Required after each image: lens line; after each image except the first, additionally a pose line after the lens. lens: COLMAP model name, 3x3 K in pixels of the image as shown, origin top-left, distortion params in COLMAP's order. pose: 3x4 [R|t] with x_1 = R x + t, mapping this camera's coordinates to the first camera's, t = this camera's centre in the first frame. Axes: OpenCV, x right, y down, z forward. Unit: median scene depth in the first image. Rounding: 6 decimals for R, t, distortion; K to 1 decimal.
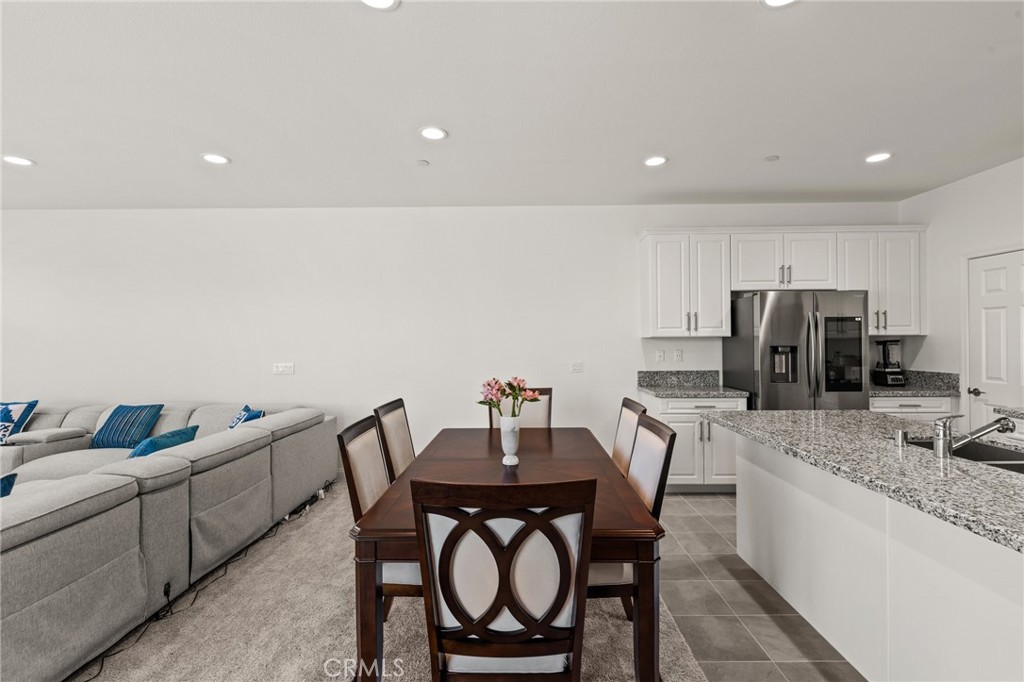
lens RADIAL K [[468.0, 0, 515.0], [0, 468.0, 341.4], [0, 0, 1]] dist [0.004401, -0.001899]
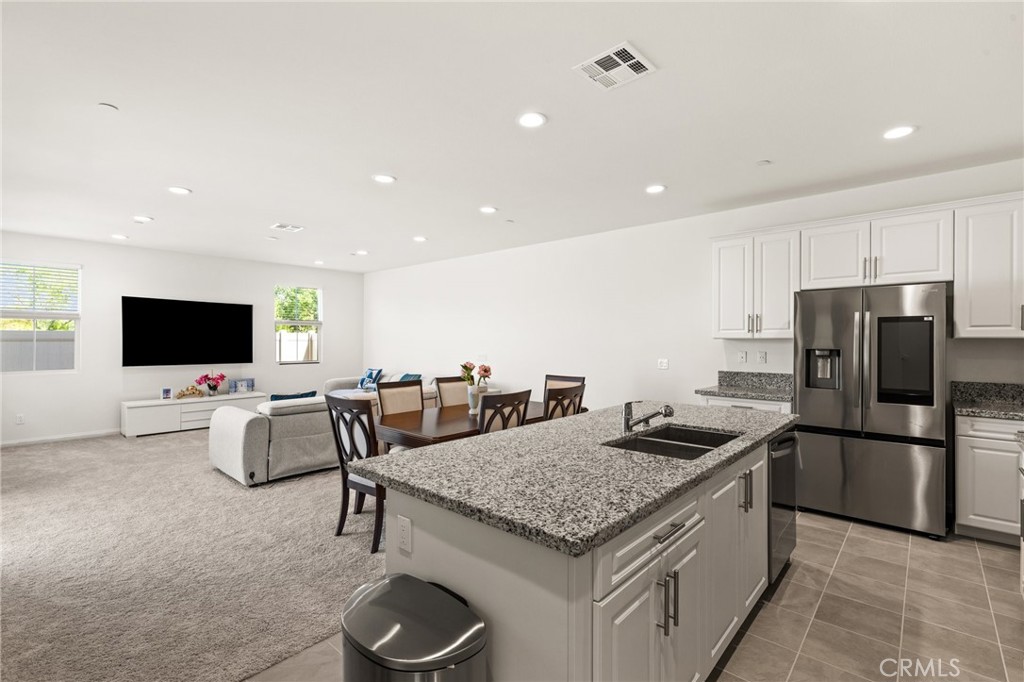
lens RADIAL K [[468.0, 0, 515.7], [0, 468.0, 340.7], [0, 0, 1]] dist [0.004401, -0.001899]
pose [[0.754902, 0.010672, -0.655750, 0.668424], [-0.008800, 0.999942, 0.006142, -0.007018], [0.655778, 0.001134, 0.754953, -0.095881]]
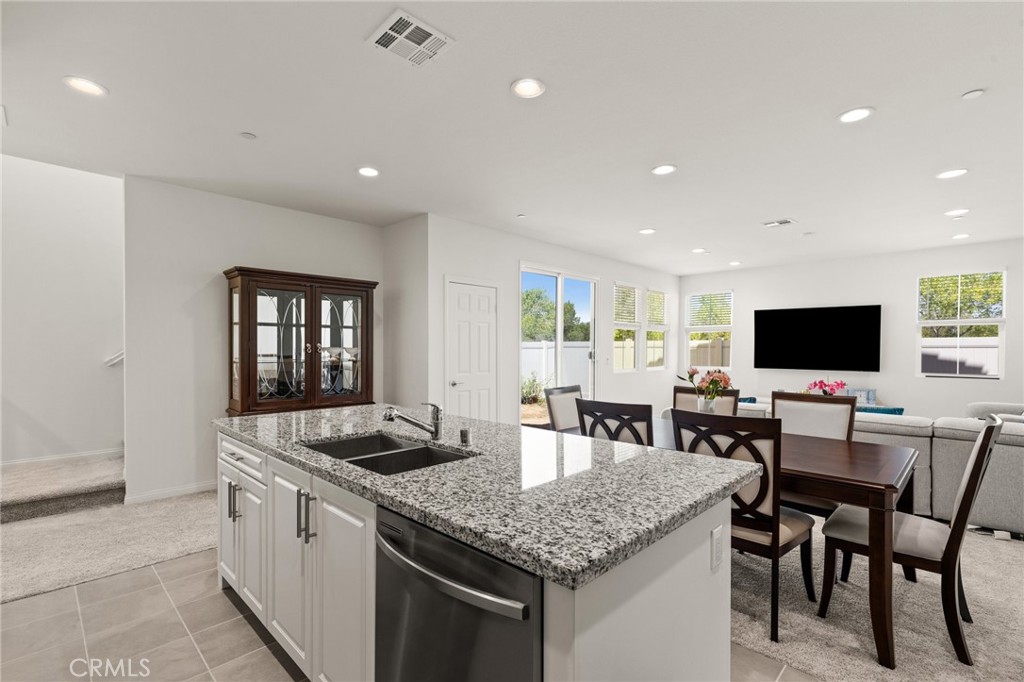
lens RADIAL K [[468.0, 0, 516.9], [0, 468.0, 350.5], [0, 0, 1]] dist [0.004401, -0.001899]
pose [[-0.682876, 0.008713, -0.730483, 0.692622], [0.000208, 0.999931, 0.011732, 0.009199], [0.730535, 0.007859, -0.682830, 0.826814]]
